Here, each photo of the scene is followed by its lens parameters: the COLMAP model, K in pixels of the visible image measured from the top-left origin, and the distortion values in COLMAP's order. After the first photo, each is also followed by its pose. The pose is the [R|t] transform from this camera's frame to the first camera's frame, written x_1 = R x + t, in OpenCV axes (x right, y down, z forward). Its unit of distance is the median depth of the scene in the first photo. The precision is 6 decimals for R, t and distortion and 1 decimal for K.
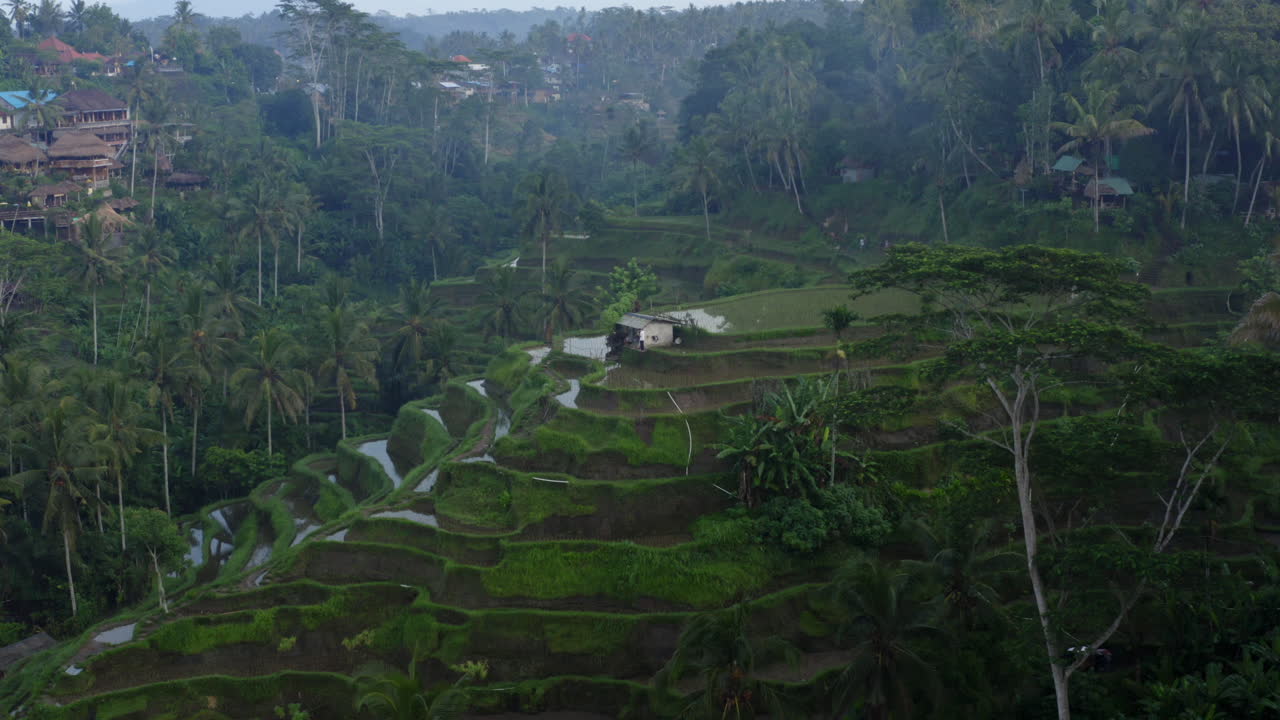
lens RADIAL K [[1423.7, 0, 640.0], [0, 1423.7, 360.0], [0, 0, 1]] dist [-0.198406, 0.010578]
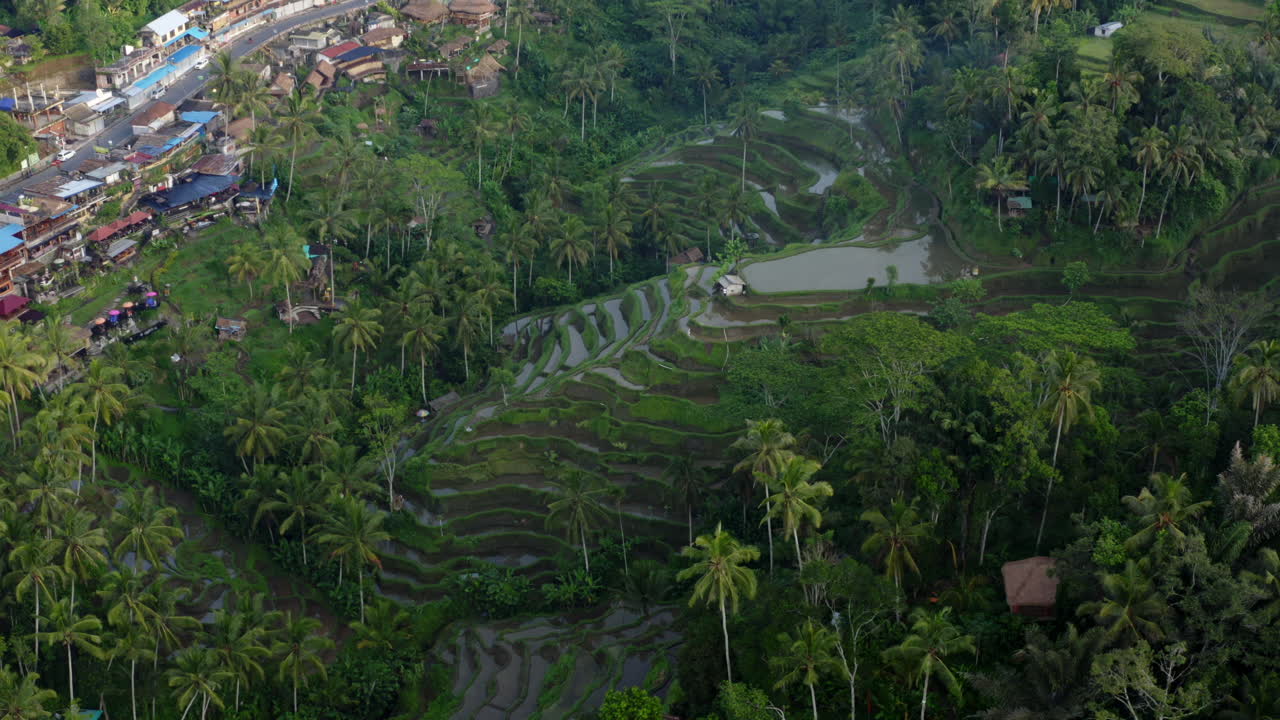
lens RADIAL K [[1423.7, 0, 640.0], [0, 1423.7, 360.0], [0, 0, 1]] dist [-0.198406, 0.010578]
pose [[0.964051, 0.124222, -0.234894, 0.427652], [-0.051516, 0.954600, 0.293402, -0.586470], [0.260677, -0.270753, 0.926682, -1.147013]]
